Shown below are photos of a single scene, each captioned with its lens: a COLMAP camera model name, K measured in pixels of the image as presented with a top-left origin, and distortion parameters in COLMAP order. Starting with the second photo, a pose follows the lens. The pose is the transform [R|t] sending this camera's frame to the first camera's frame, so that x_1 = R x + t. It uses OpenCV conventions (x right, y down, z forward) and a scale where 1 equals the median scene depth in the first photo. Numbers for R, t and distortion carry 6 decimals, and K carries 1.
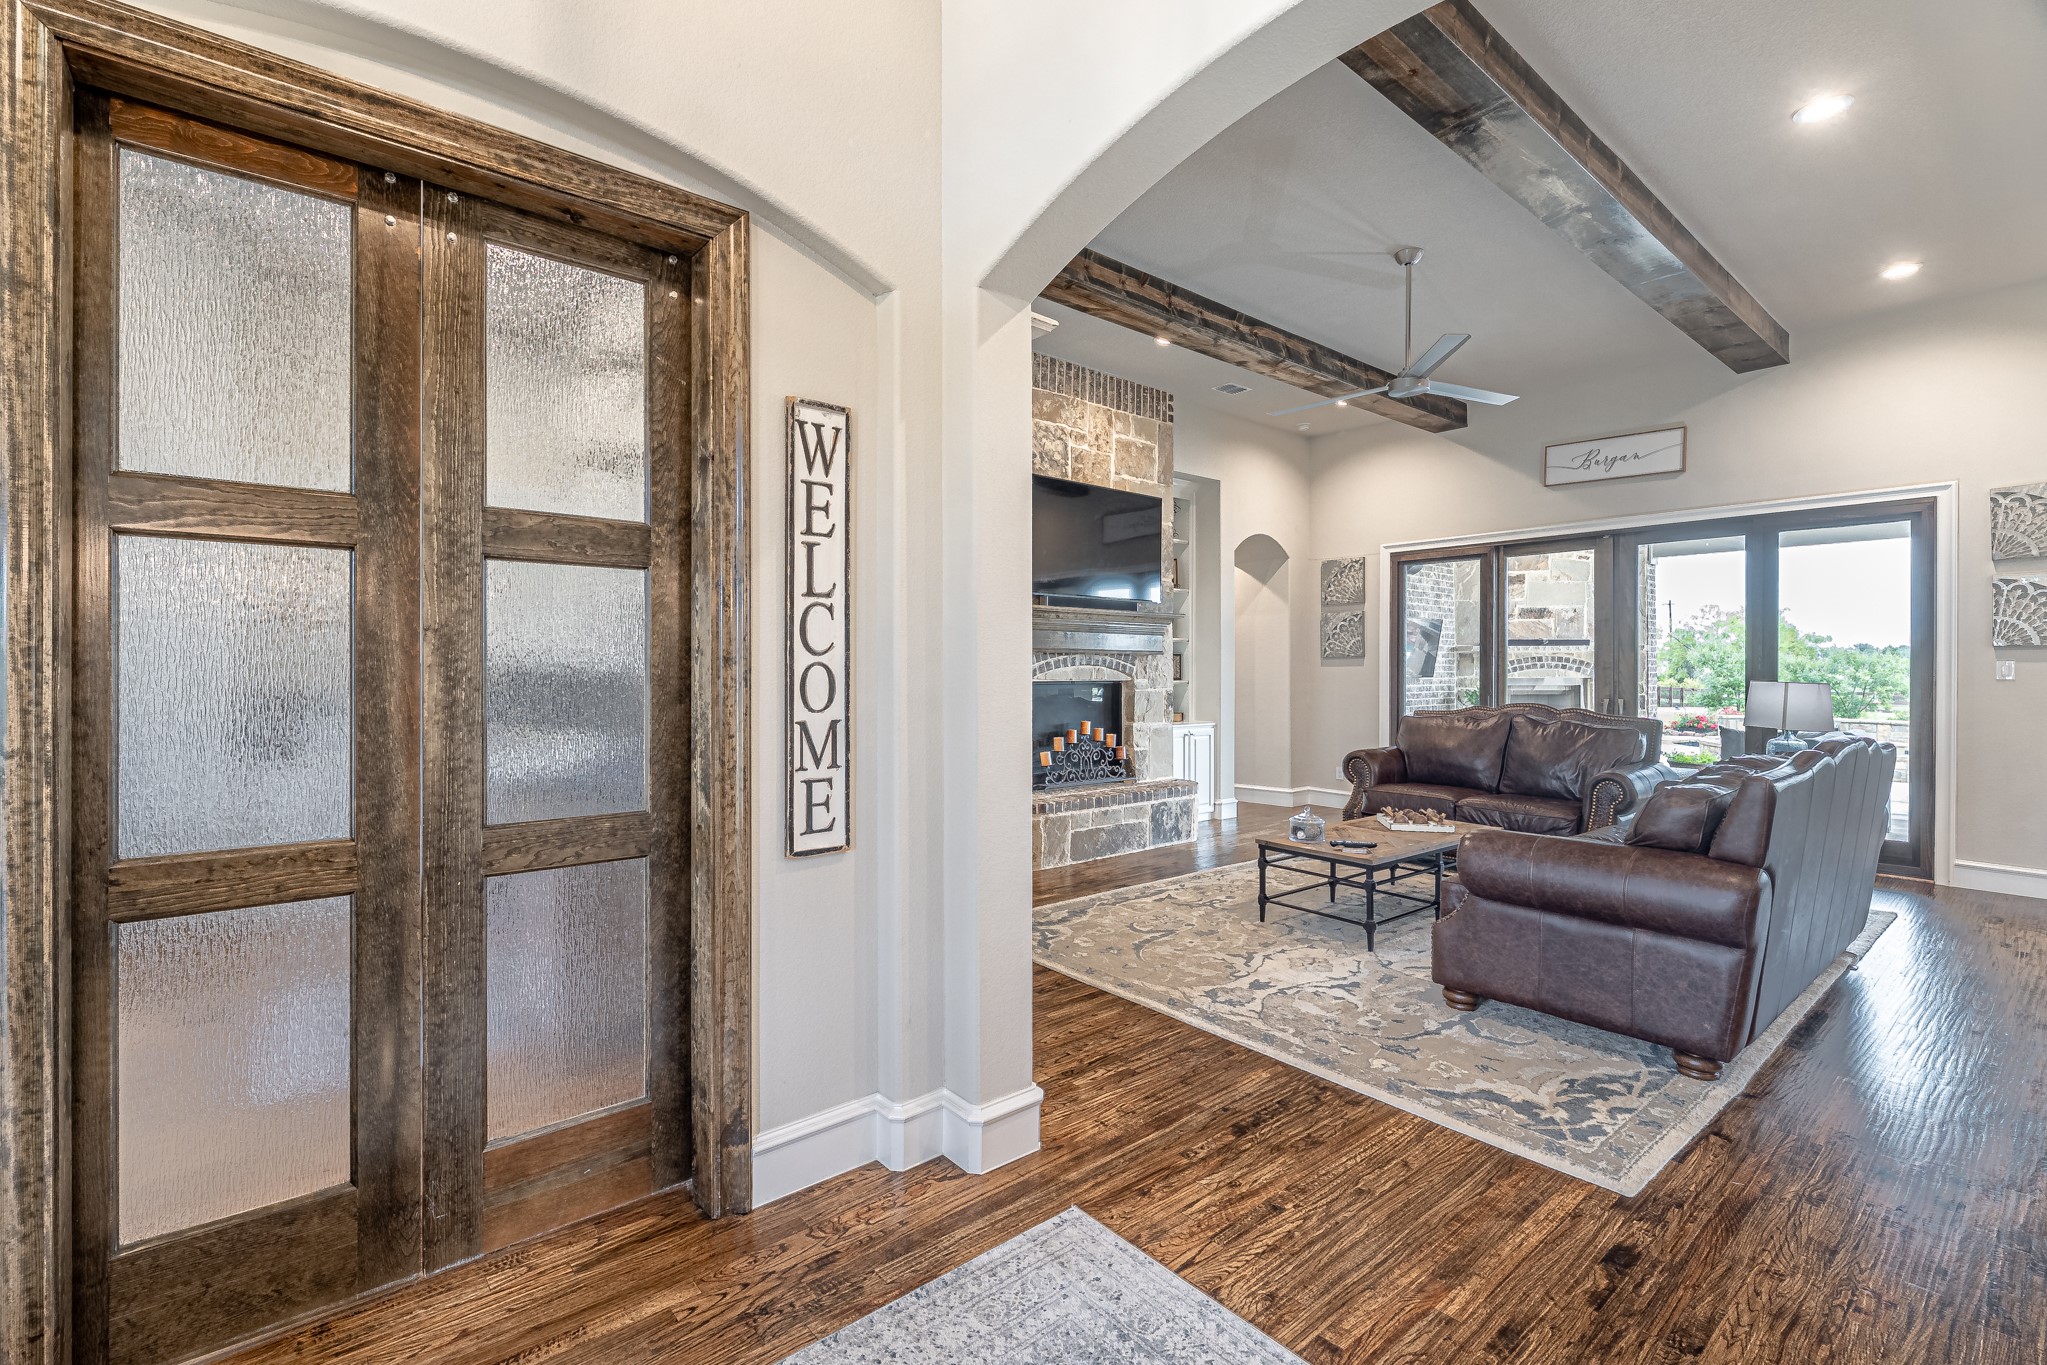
lens RADIAL K [[902.3, 0, 1020.4], [0, 902.3, 667.2], [0, 0, 1]] dist [-0.002245, -0.000714]
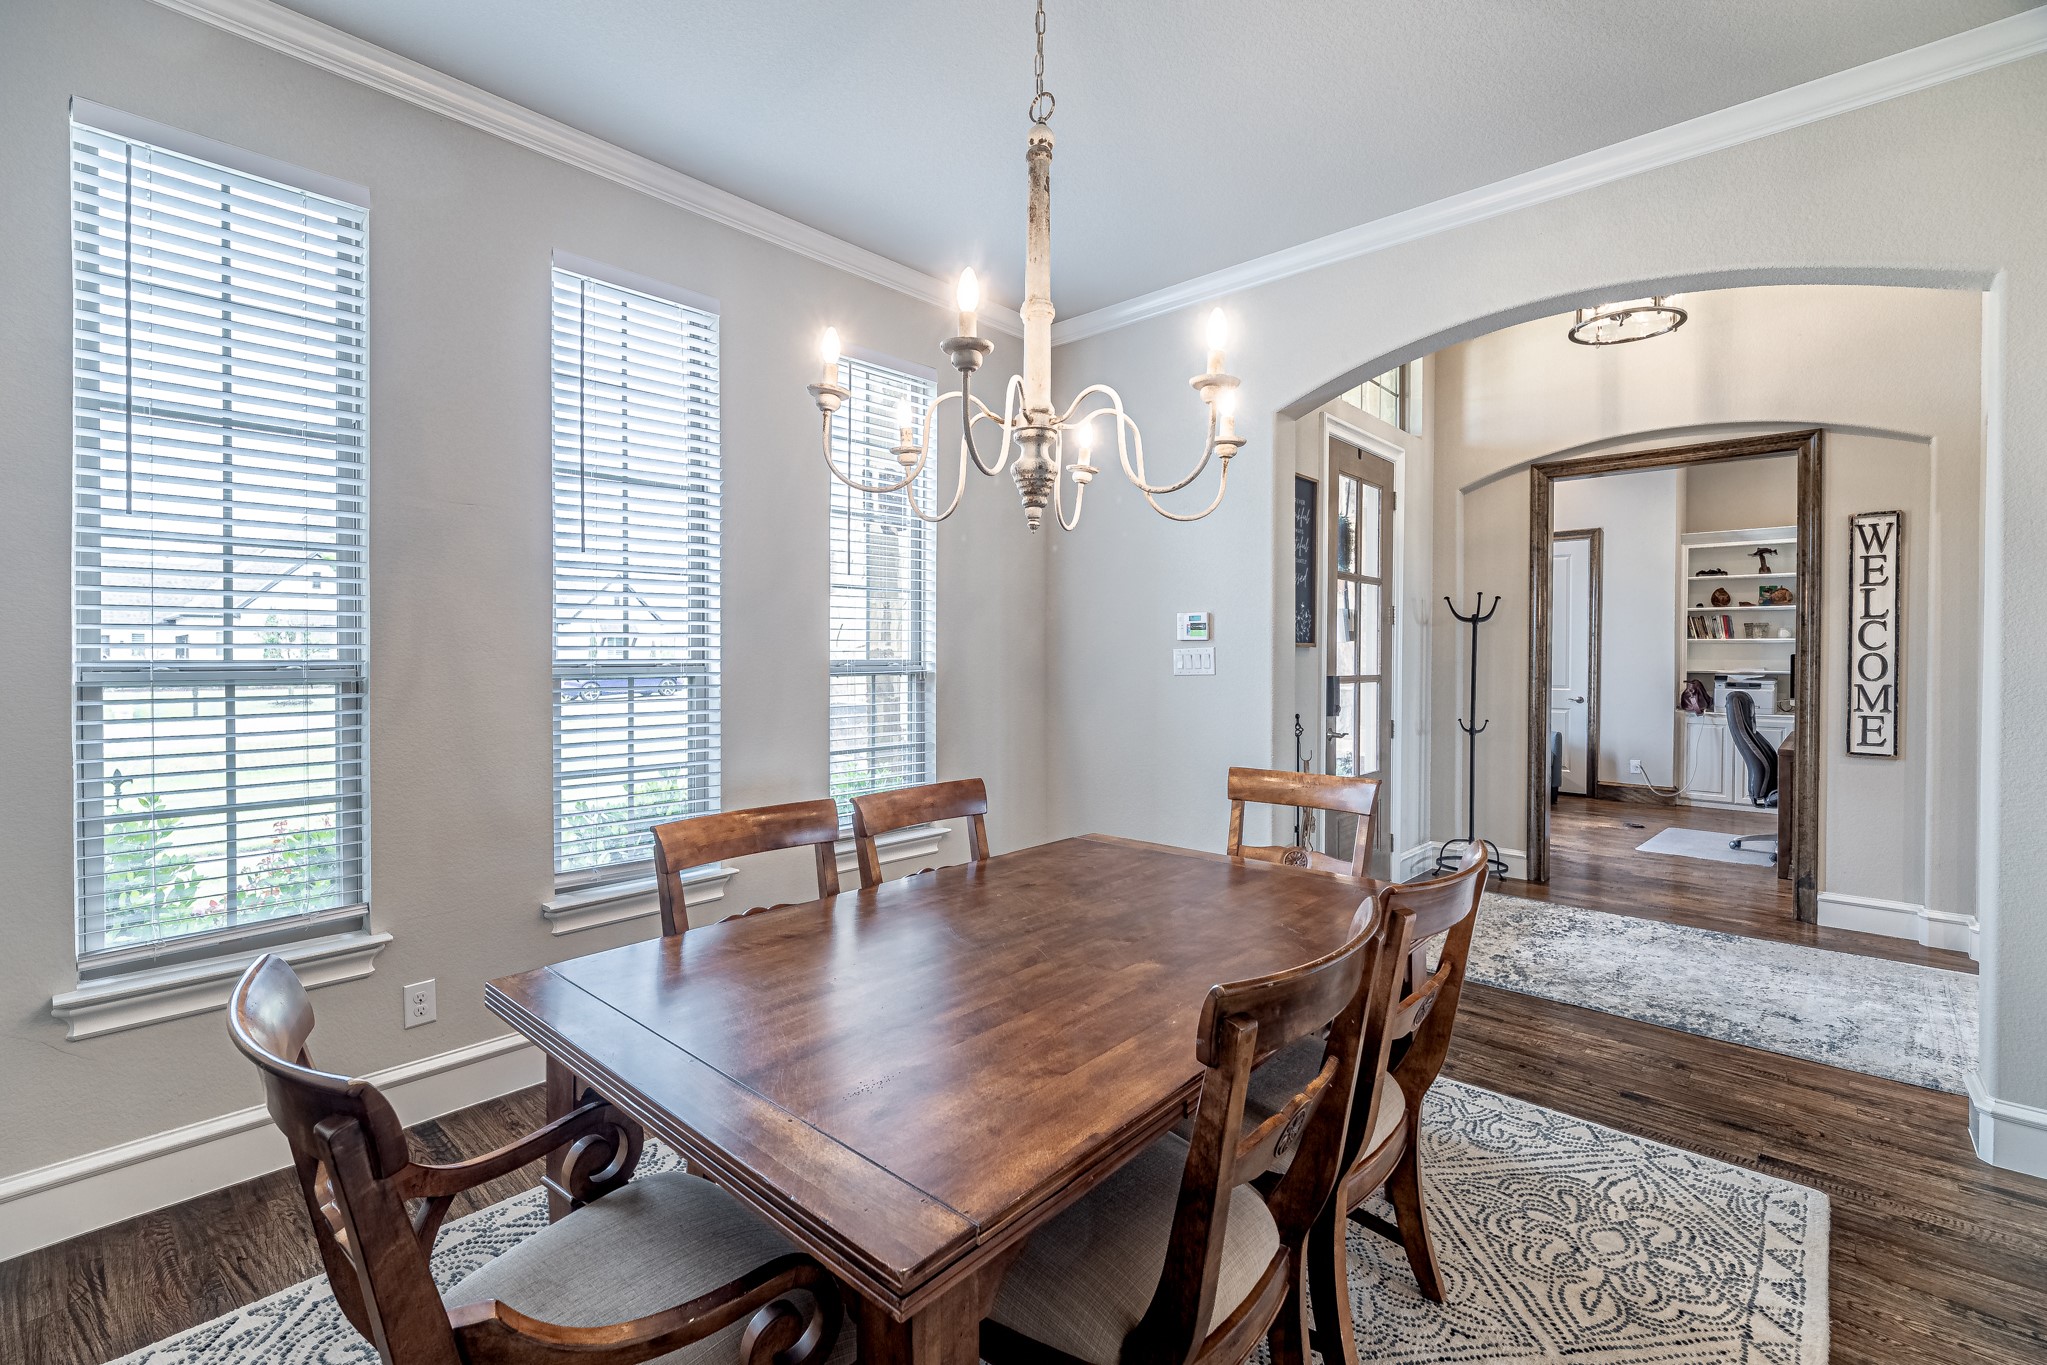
lens RADIAL K [[902.3, 0, 1021.1], [0, 902.3, 665.5], [0, 0, 1]] dist [-0.002245, -0.000714]
pose [[0.149205, 0.010997, -0.988745, 1.339303], [-0.001771, 0.999940, 0.010854, 0.002579], [0.988805, 0.000132, 0.149215, -1.001347]]
